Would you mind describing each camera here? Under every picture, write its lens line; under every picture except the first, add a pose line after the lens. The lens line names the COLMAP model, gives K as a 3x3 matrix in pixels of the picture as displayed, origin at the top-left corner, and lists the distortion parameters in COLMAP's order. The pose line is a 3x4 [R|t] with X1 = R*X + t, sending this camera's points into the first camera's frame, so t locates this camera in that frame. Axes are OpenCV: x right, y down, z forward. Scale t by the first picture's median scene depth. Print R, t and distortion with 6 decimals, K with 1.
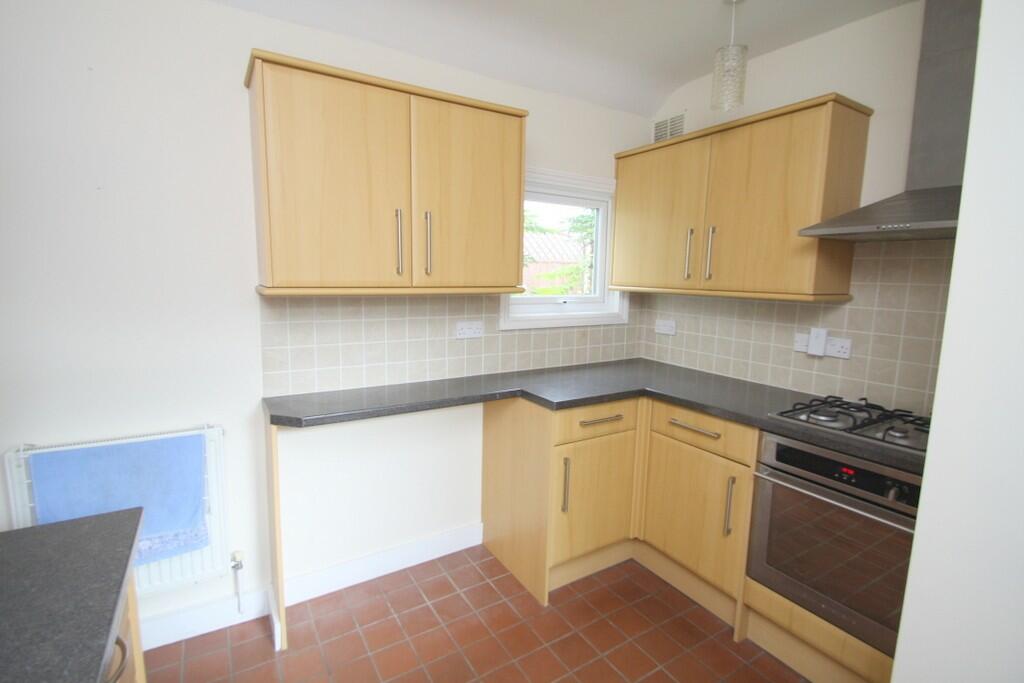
lens RADIAL K [[483.7, 0, 512.0], [0, 483.7, 341.5], [0, 0, 1]] dist [0.002098, 0.000198]
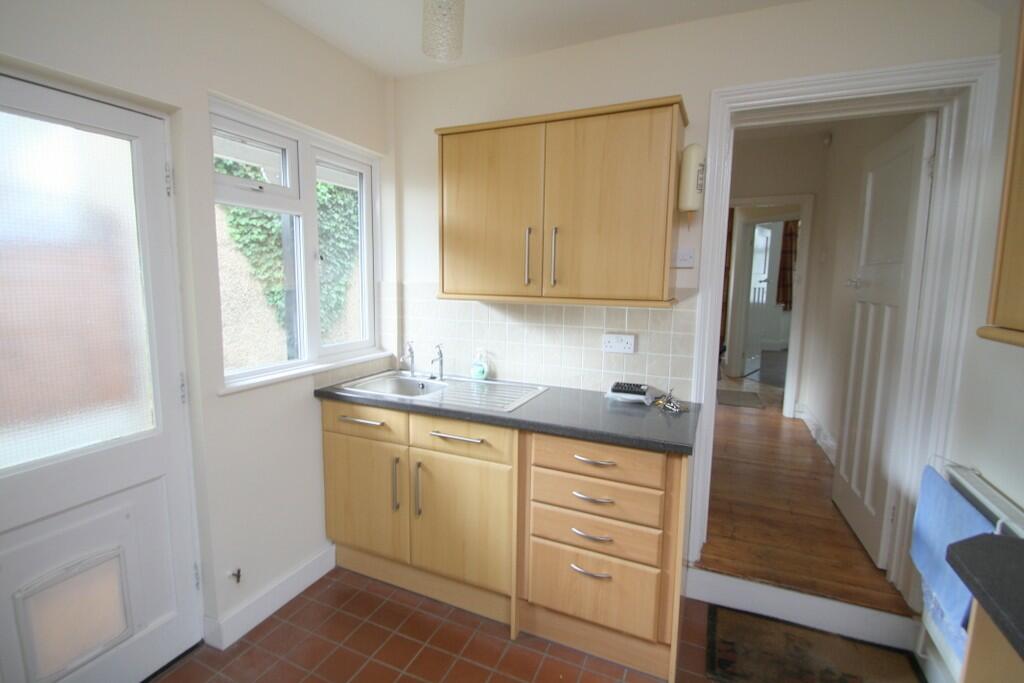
lens RADIAL K [[490.6, 0, 479.0], [0, 490.6, 340.4], [0, 0, 1]] dist [-0.036996, 0.000020]
pose [[0.850314, -0.073620, 0.521101, -0.126423], [0.079154, 0.996794, 0.011665, -0.032994], [-0.520290, 0.031329, 0.853415, 0.211417]]
